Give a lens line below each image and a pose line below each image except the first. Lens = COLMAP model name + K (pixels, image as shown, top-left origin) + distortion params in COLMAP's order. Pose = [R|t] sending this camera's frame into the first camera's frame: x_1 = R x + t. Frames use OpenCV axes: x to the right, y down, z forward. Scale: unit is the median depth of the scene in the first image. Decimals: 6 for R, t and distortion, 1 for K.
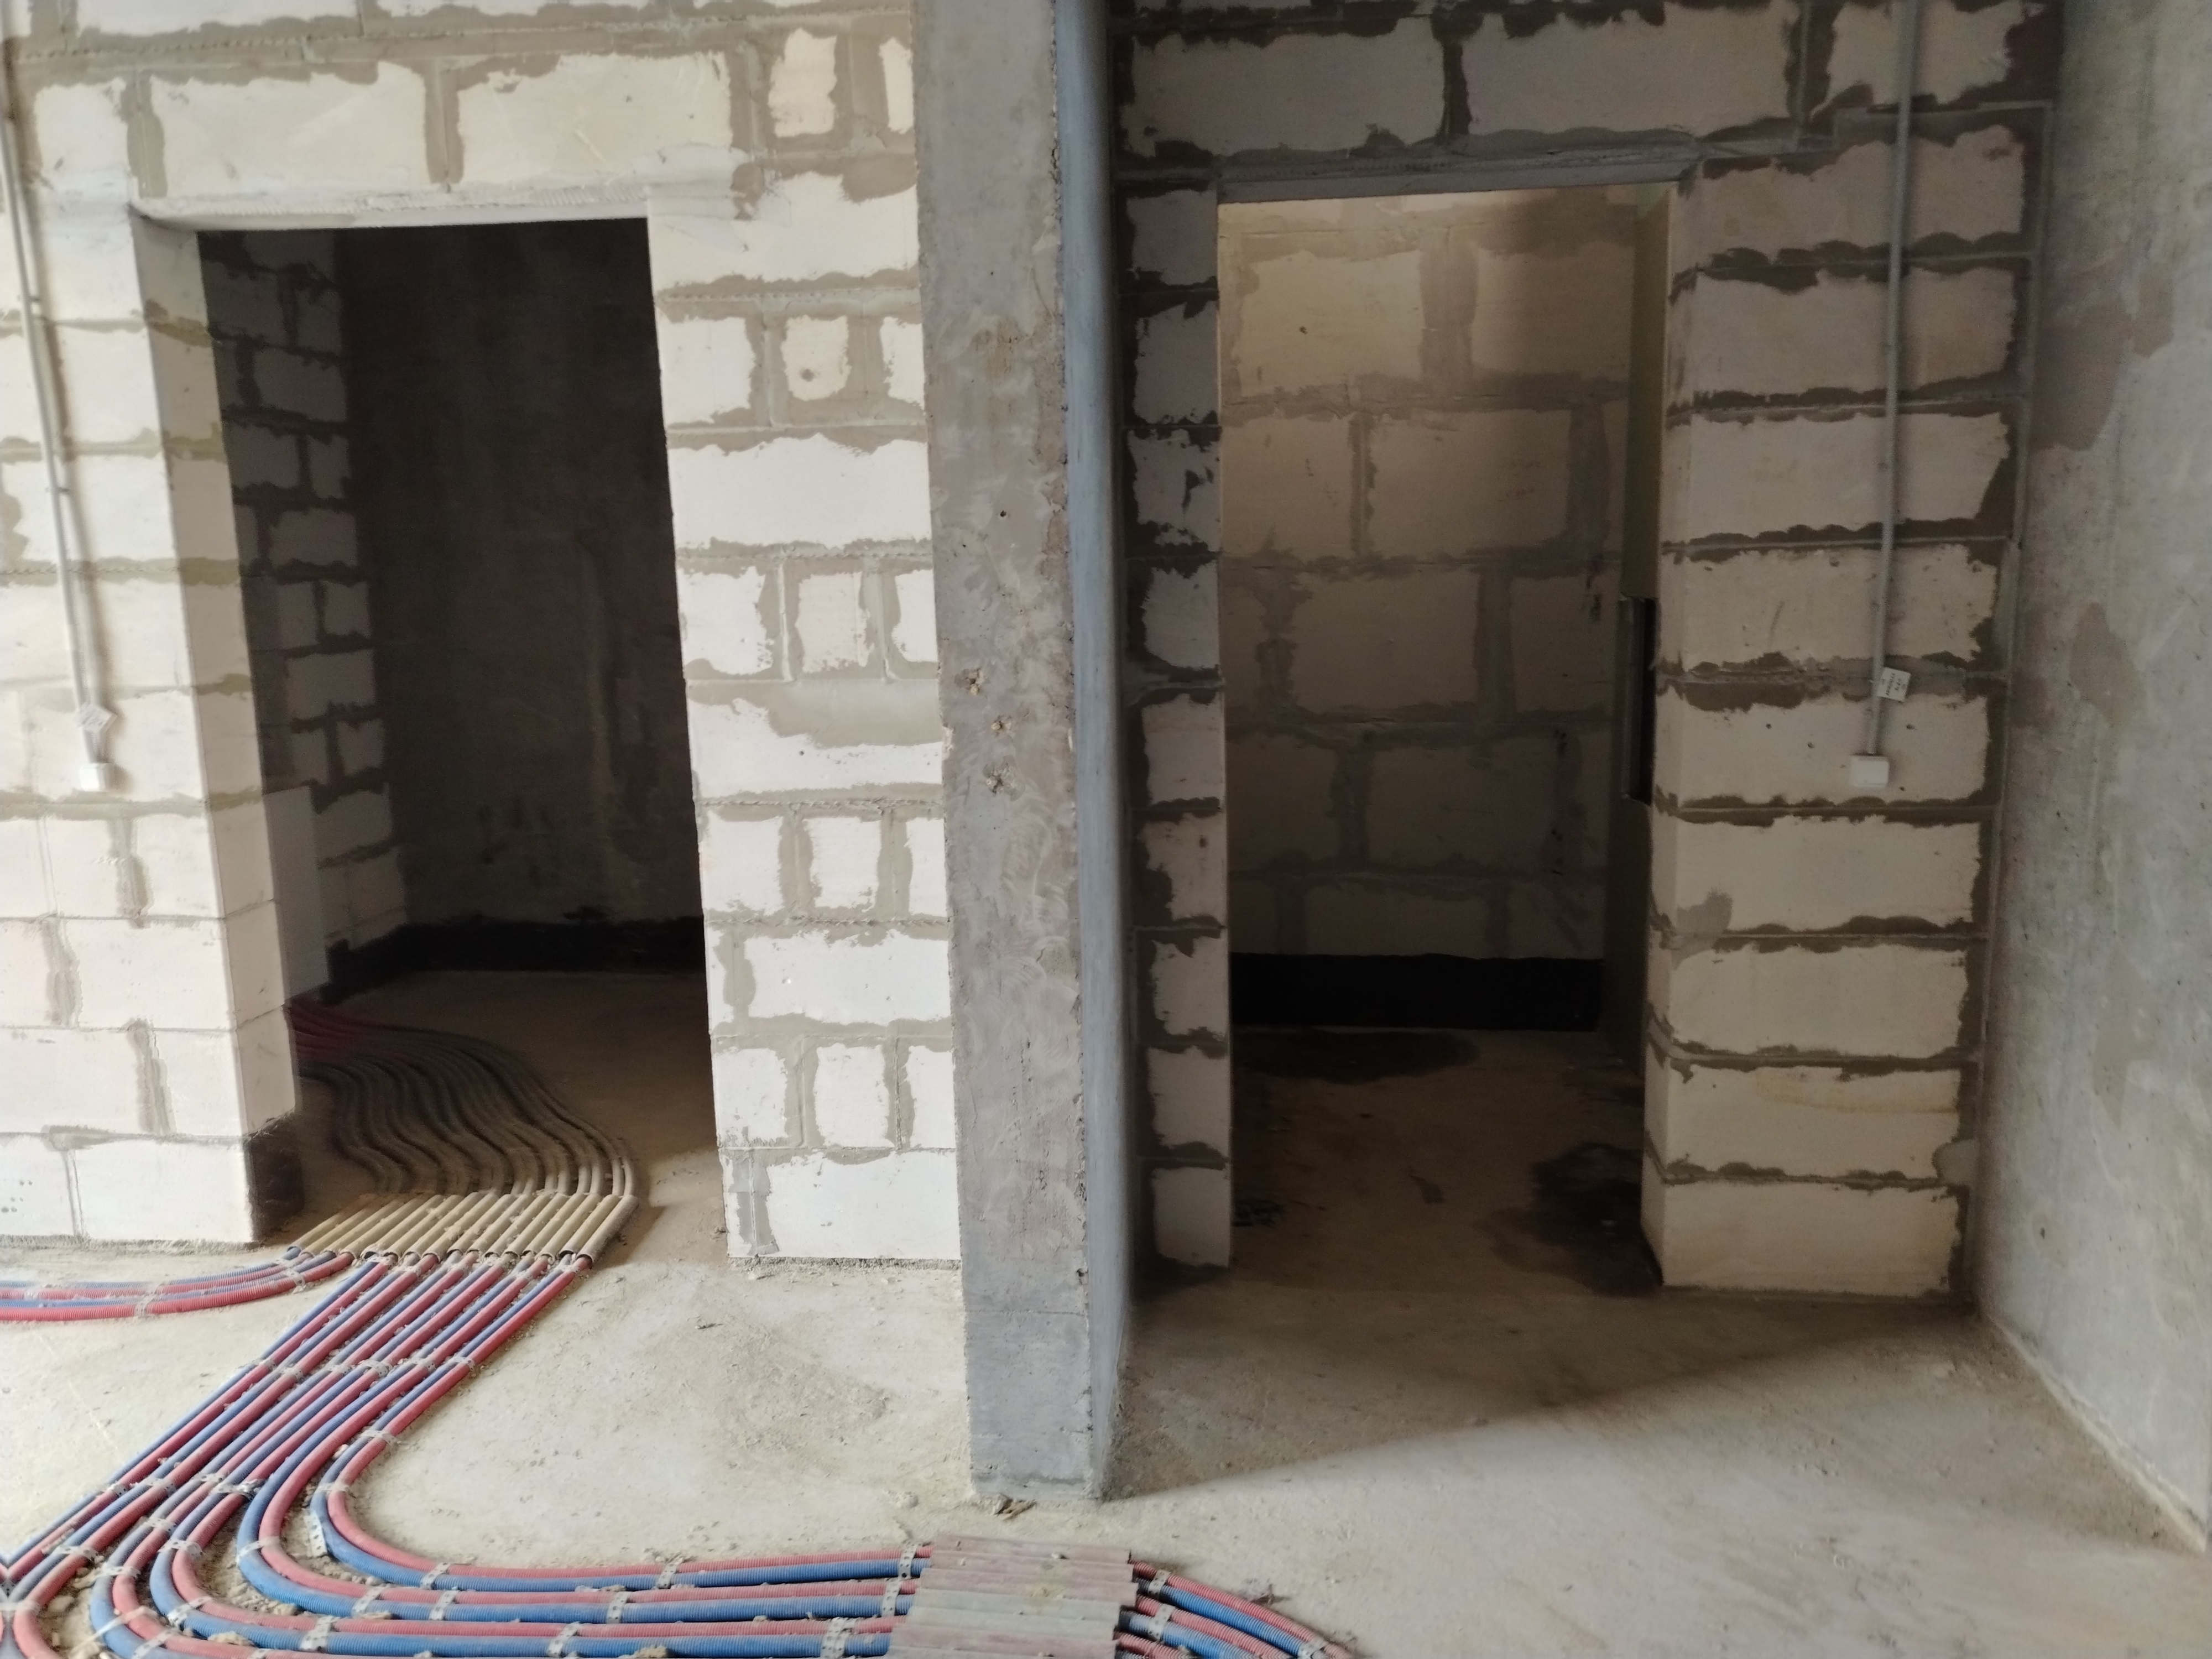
lens RADIAL K [[1523.5, 0, 1171.4], [0, 1523.5, 829.2], [0, 0, 1]] dist [0.004830, -0.000902]
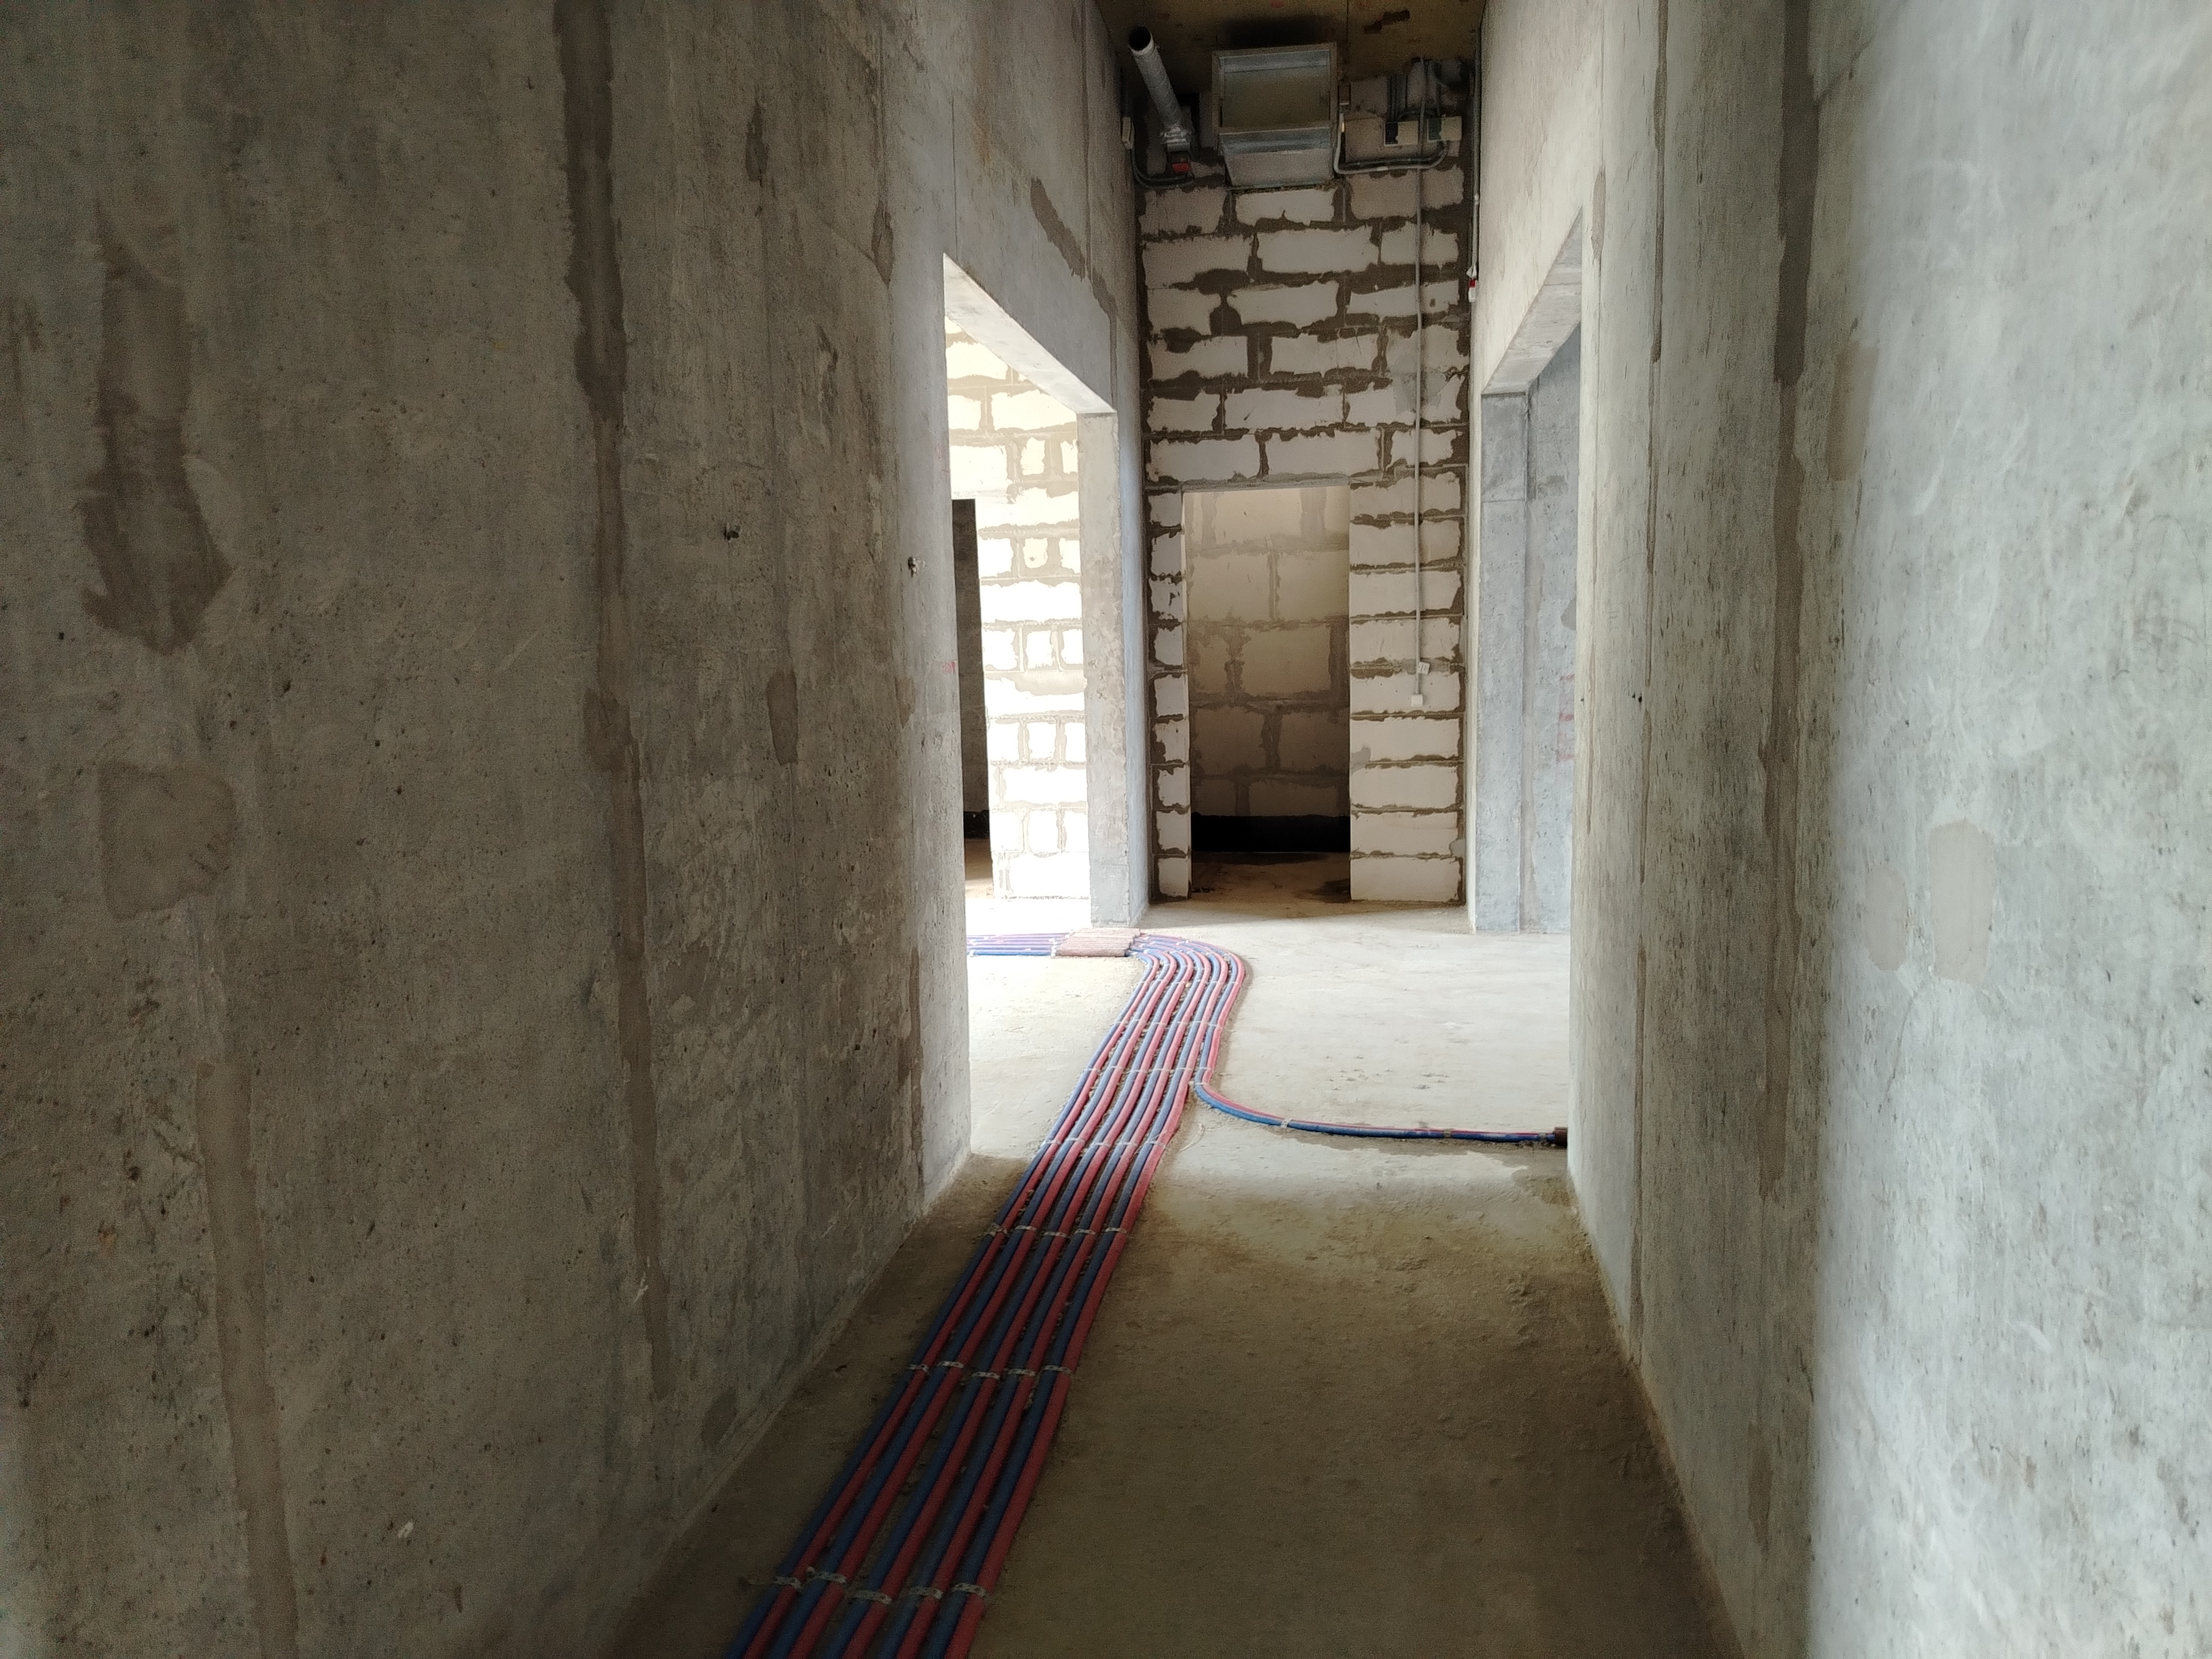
lens RADIAL K [[1523.5, 0, 1105.9], [0, 1523.5, 830.5], [0, 0, 1]] dist [0.004830, -0.000902]
pose [[0.994513, 0.005305, -0.104479, 0.183842], [-0.008658, 0.999461, -0.031662, 0.279168], [0.104255, 0.032393, 0.994023, -1.717431]]
